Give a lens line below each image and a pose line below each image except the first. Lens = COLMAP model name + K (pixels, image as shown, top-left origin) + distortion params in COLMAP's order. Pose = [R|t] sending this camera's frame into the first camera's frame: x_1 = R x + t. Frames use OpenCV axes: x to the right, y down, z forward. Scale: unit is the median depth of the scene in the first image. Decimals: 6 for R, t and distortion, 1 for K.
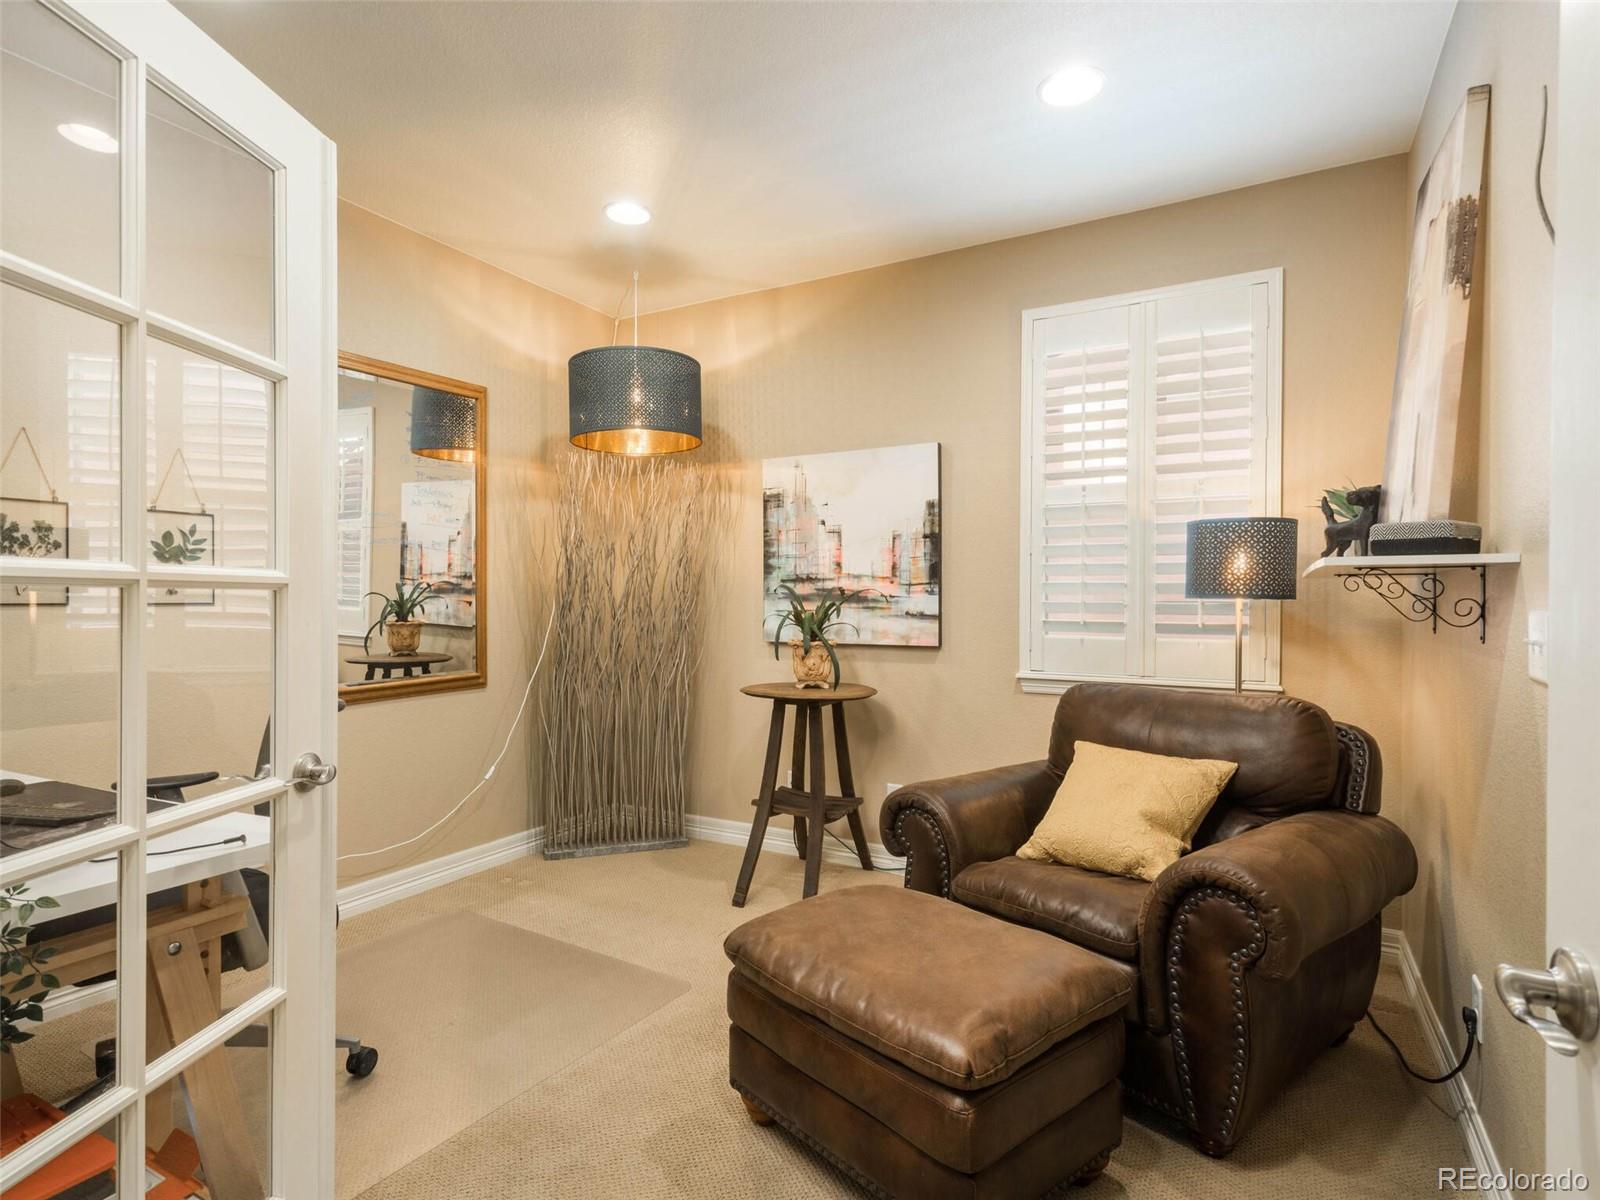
lens RADIAL K [[833.7, 0, 792.7], [0, 833.7, 601.3], [0, 0, 1]] dist [0.013512, 0.000623]
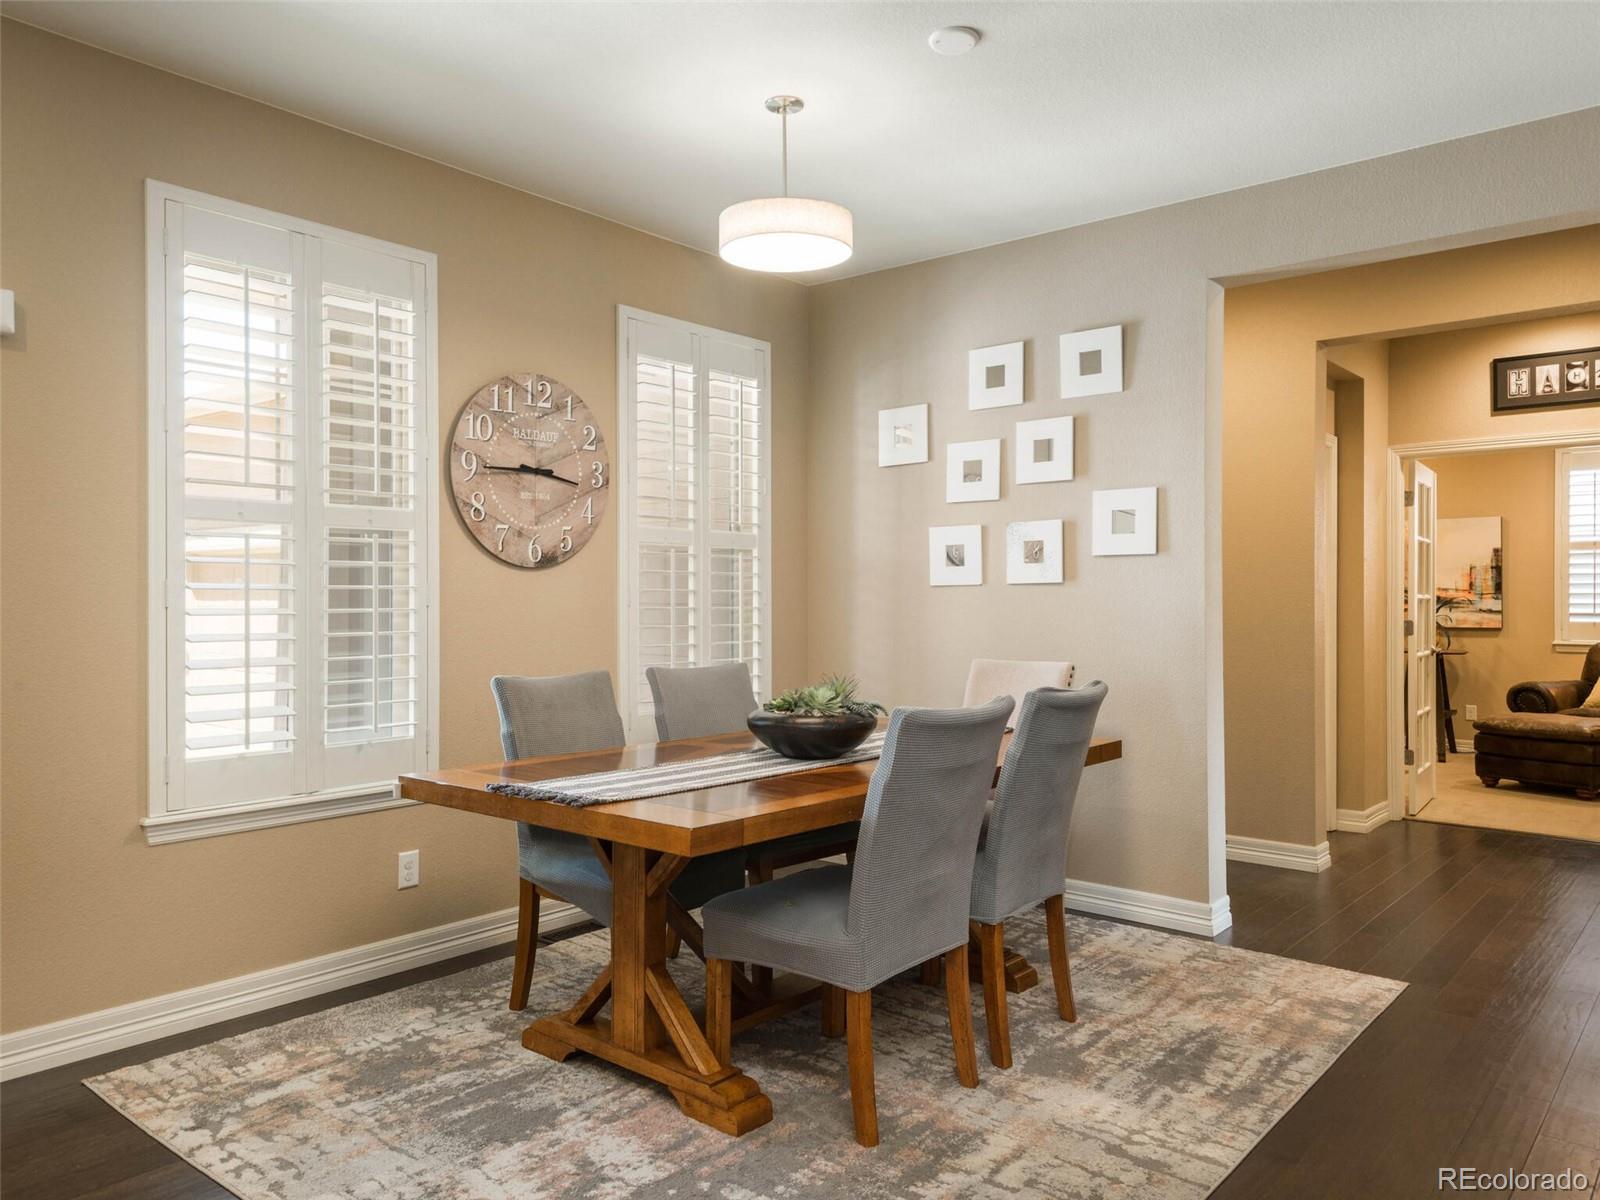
lens RADIAL K [[1155.3, 0, 800.0], [0, 1155.3, 600.0], [0, 0, 1]] dist [0.047398, -0.001390]
pose [[0.983531, -0.004696, -0.180680, -0.863644], [0.004581, 0.999989, -0.001053, -0.011390], [0.180683, 0.000208, 0.983541, -1.791185]]
